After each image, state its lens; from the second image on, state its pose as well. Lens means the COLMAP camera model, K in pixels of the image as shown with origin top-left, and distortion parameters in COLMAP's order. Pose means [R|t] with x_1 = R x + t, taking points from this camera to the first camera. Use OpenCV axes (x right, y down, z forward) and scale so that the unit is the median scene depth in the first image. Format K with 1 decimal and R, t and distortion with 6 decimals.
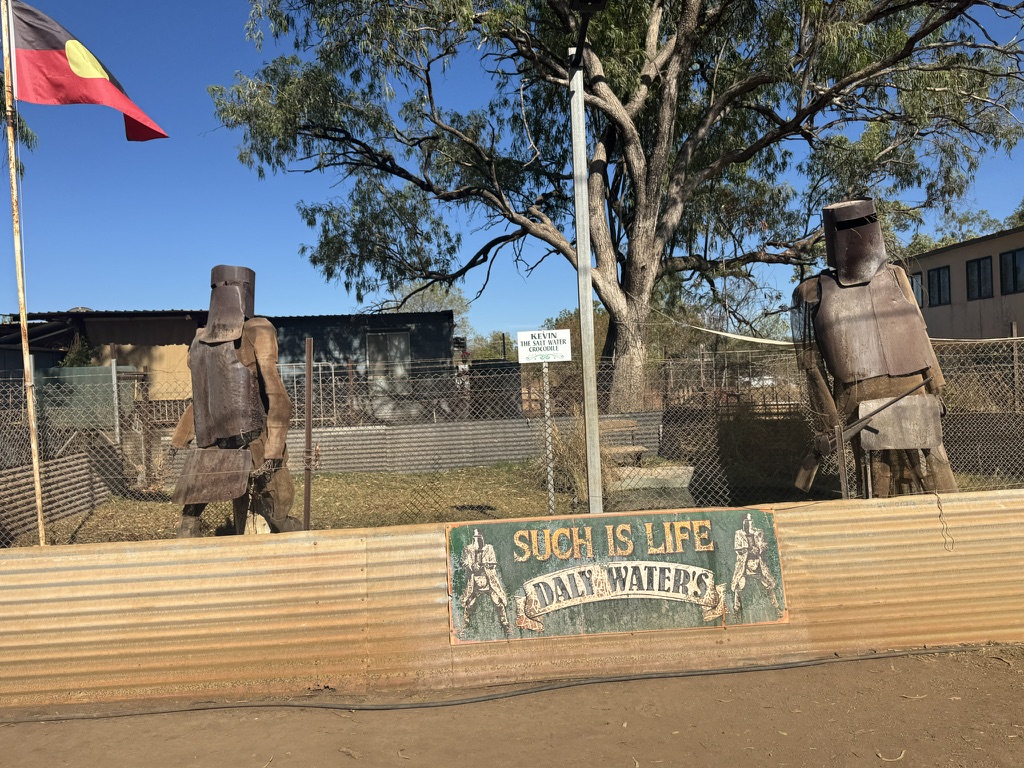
lens RADIAL K [[820.5, 0, 512.0], [0, 820.5, 384.0], [0, 0, 1]] dist [0.092937, -0.002053]
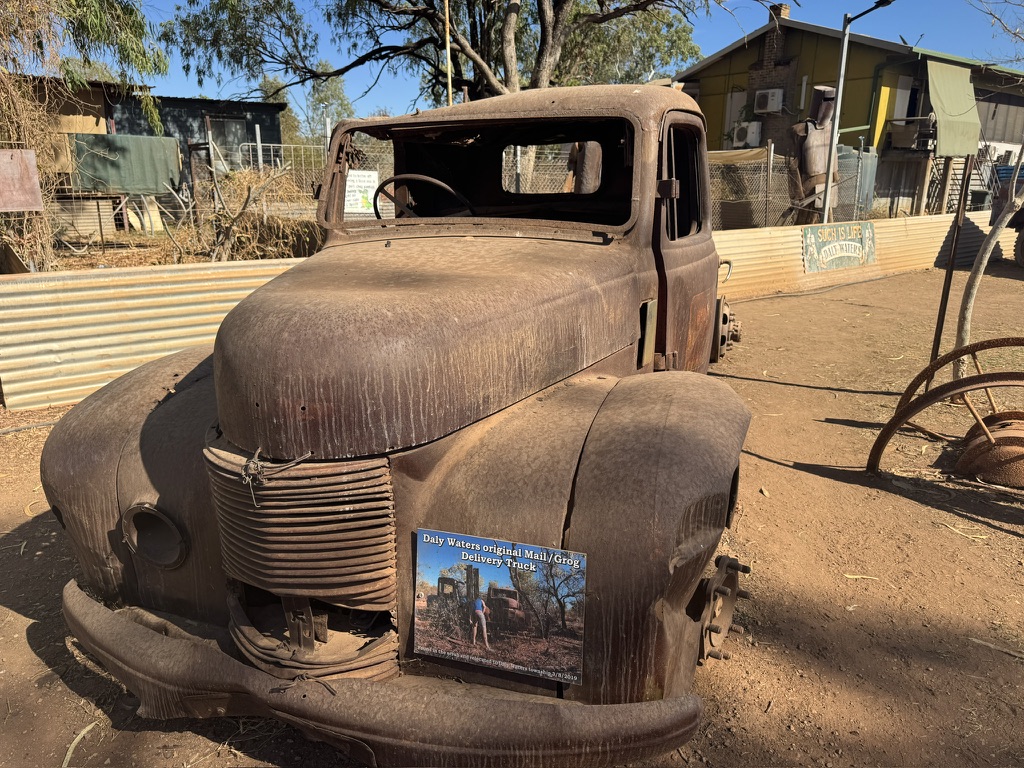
lens RADIAL K [[718.6, 0, 512.0], [0, 718.6, 384.0], [0, 0, 1]] dist [0.004866, 0.001540]
pose [[0.834017, -0.108637, 0.540938, -0.633454], [-0.036700, 0.967329, 0.250853, 0.040366], [-0.550517, -0.229068, 0.802782, -0.096208]]
